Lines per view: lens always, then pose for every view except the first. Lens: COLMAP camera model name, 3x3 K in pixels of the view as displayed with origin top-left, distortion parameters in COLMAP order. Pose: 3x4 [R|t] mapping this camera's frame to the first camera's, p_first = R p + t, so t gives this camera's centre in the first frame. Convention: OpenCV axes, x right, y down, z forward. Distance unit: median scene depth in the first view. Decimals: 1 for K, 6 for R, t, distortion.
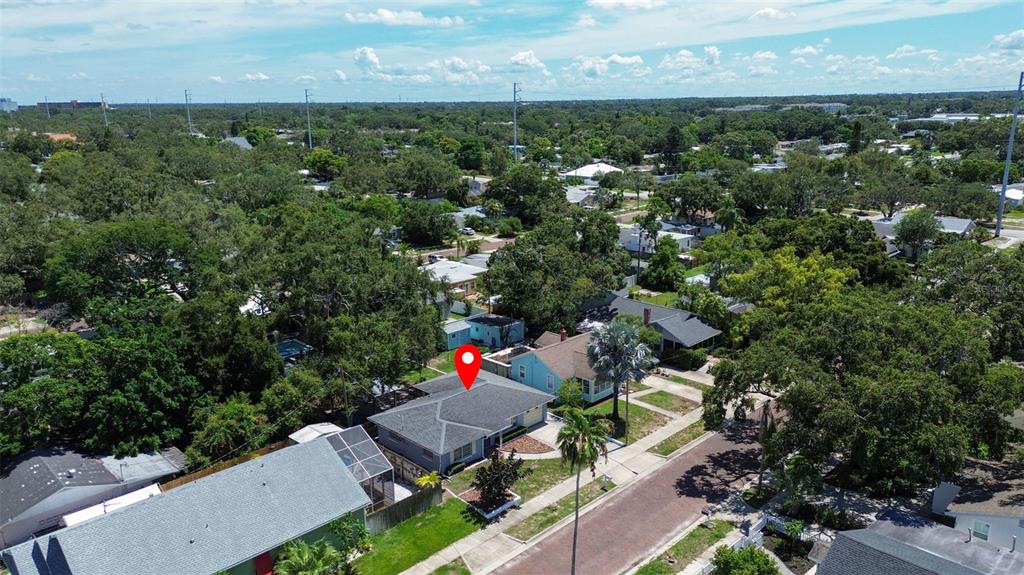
lens RADIAL K [[720.8, 0, 520.2], [0, 720.8, 285.6], [0, 0, 1]] dist [0.073483, -0.068174]
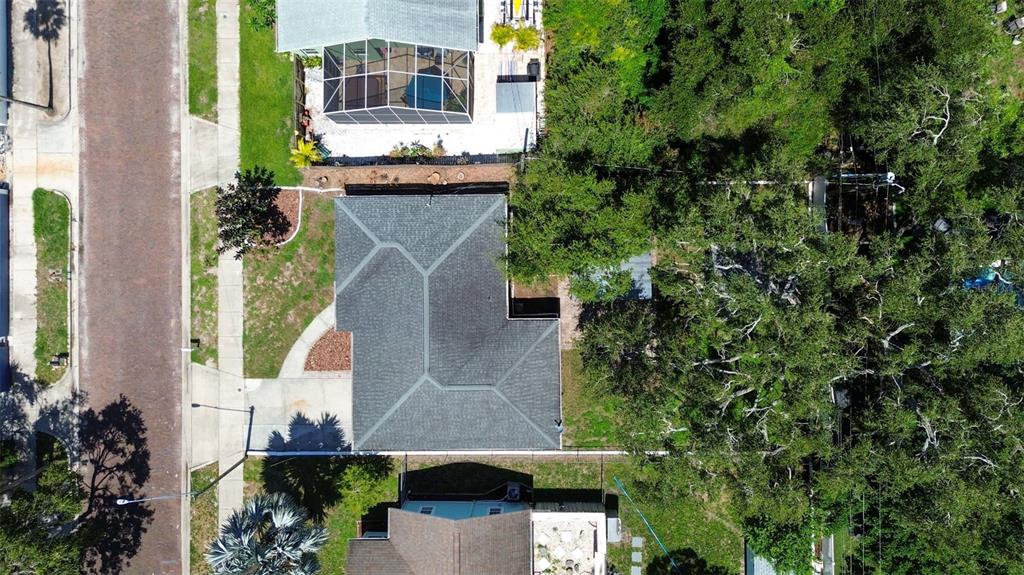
lens RADIAL K [[720.8, 0, 520.2], [0, 720.8, 285.6], [0, 0, 1]] dist [0.073483, -0.068174]
pose [[-0.708108, 0.705200, 0.035715, -0.218080], [-0.135601, -0.185451, 0.973252, -0.559272], [0.692961, 0.684325, 0.226945, 1.073542]]
